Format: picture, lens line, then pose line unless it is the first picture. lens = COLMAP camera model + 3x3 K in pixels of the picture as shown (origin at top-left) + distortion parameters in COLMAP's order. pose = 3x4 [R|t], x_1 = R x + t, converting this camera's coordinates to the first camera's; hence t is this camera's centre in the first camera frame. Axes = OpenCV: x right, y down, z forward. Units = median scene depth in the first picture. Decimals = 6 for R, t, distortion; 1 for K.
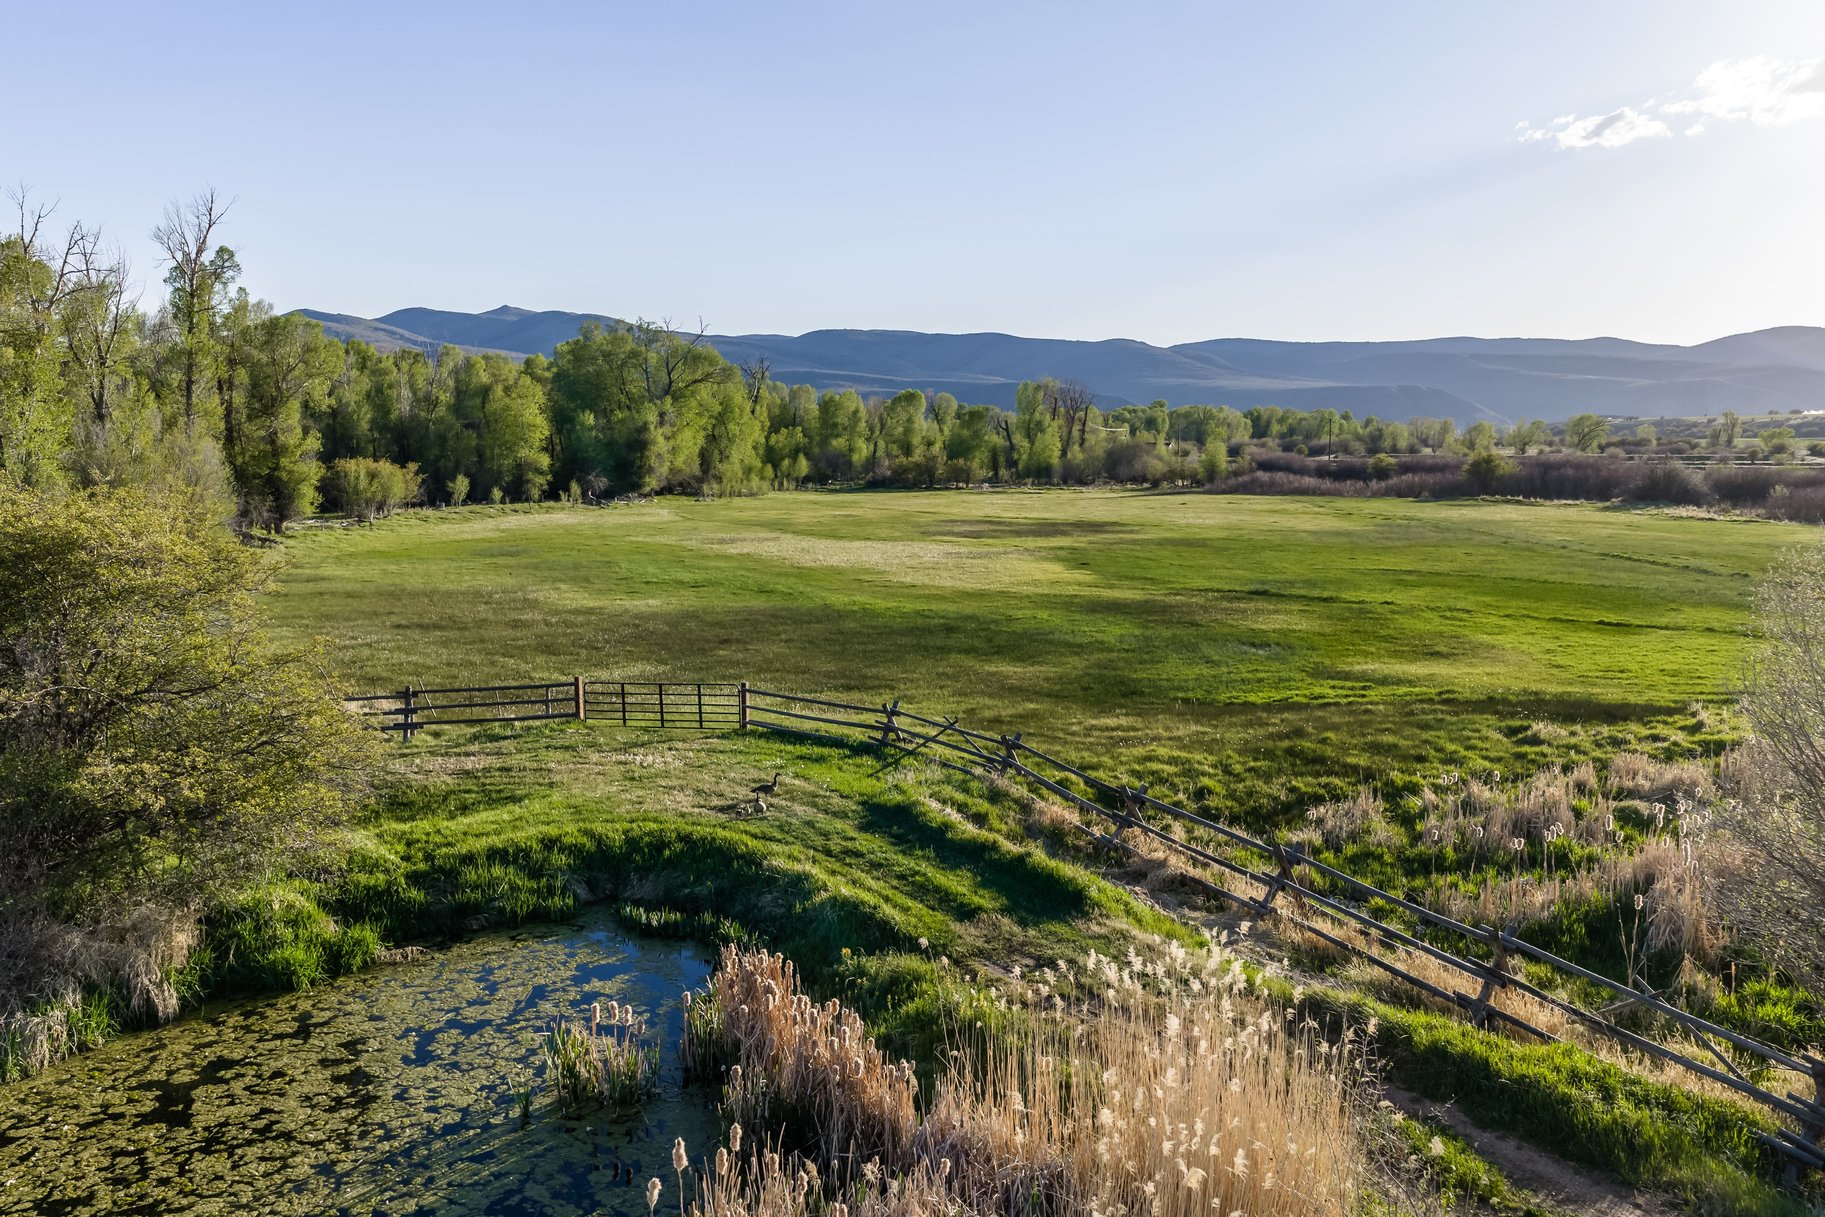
lens RADIAL K [[1466.7, 0, 912.5], [0, 1466.7, 608.5], [0, 0, 1]] dist [0.078096, -0.012324]
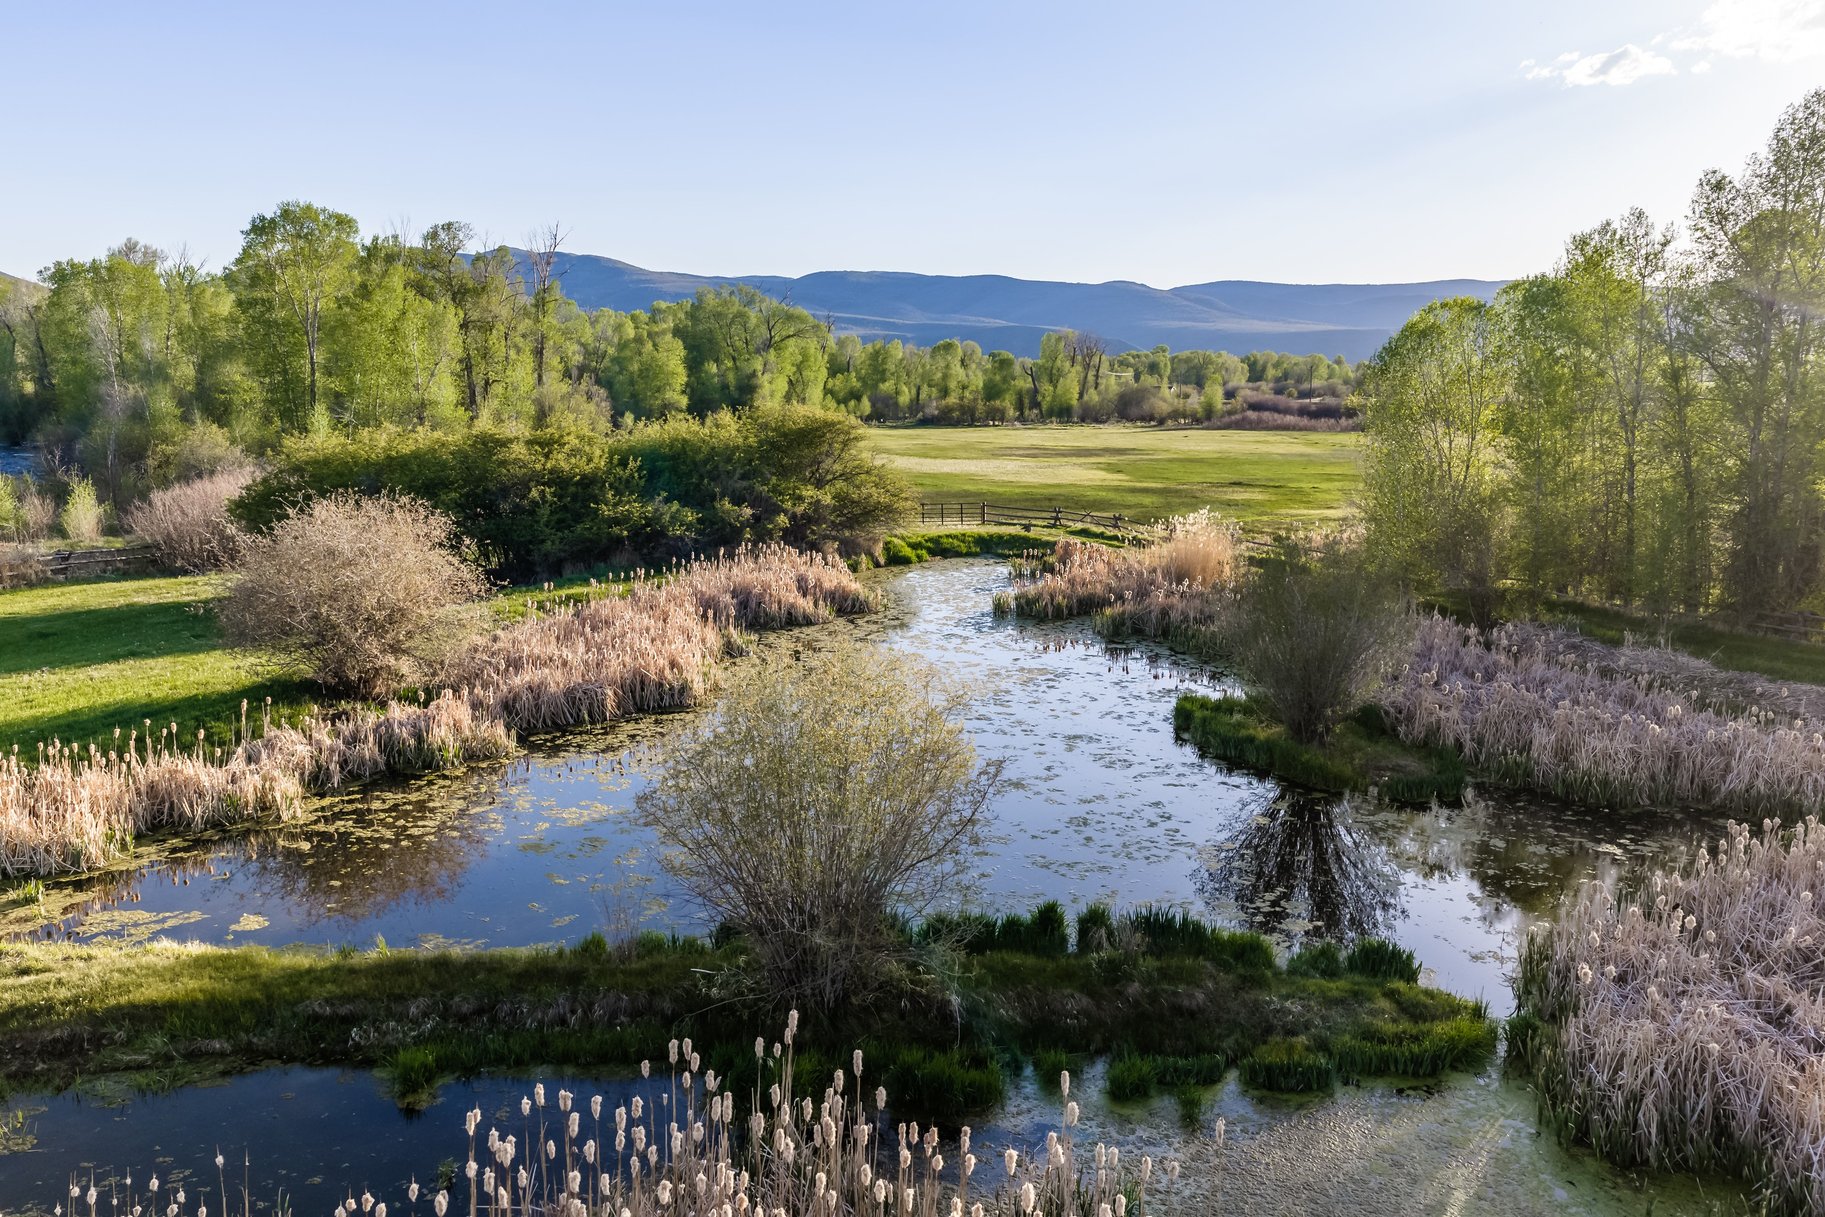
lens RADIAL K [[1466.7, 0, 912.5], [0, 1466.7, 608.5], [0, 0, 1]] dist [0.078096, -0.012324]
pose [[0.999999, 0.000600, 0.001516, -0.031522], [-0.000657, 0.999278, 0.037987, 0.017595], [-0.001492, -0.037988, 0.999277, -0.161181]]
